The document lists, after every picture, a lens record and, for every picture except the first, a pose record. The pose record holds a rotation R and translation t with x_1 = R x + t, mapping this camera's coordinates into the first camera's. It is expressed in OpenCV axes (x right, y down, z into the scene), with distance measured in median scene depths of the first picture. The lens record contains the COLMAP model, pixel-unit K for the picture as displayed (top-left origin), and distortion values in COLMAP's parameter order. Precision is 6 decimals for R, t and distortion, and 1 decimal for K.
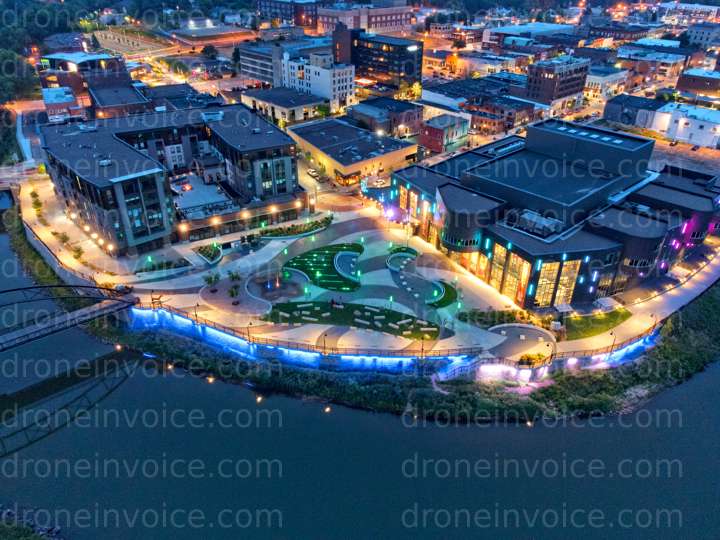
lens RADIAL K [[534.3, 0, 362.6], [0, 534.3, 271.9], [0, 0, 1]] dist [0.018505, -0.001684]
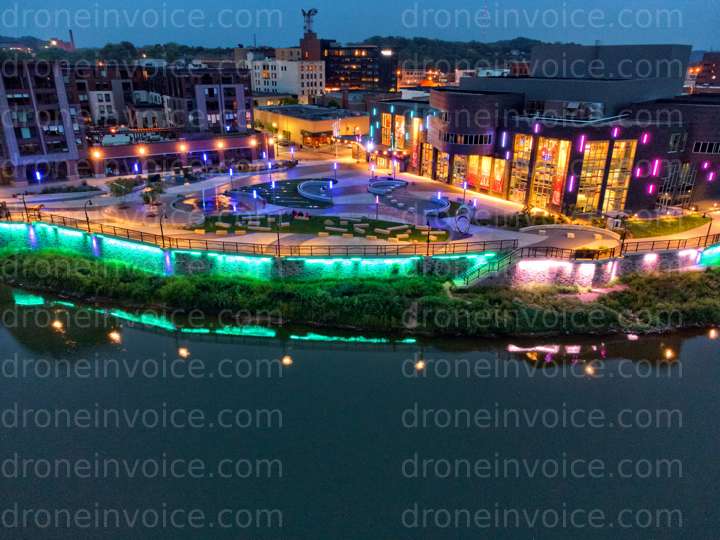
lens RADIAL K [[534.3, 0, 362.0], [0, 534.3, 273.3], [0, 0, 1]] dist [0.018505, -0.001684]
pose [[0.998788, -0.023728, 0.043118, 0.001281], [0.030283, 0.986914, -0.158376, 0.241226], [-0.038796, 0.159490, 0.986437, 0.305896]]
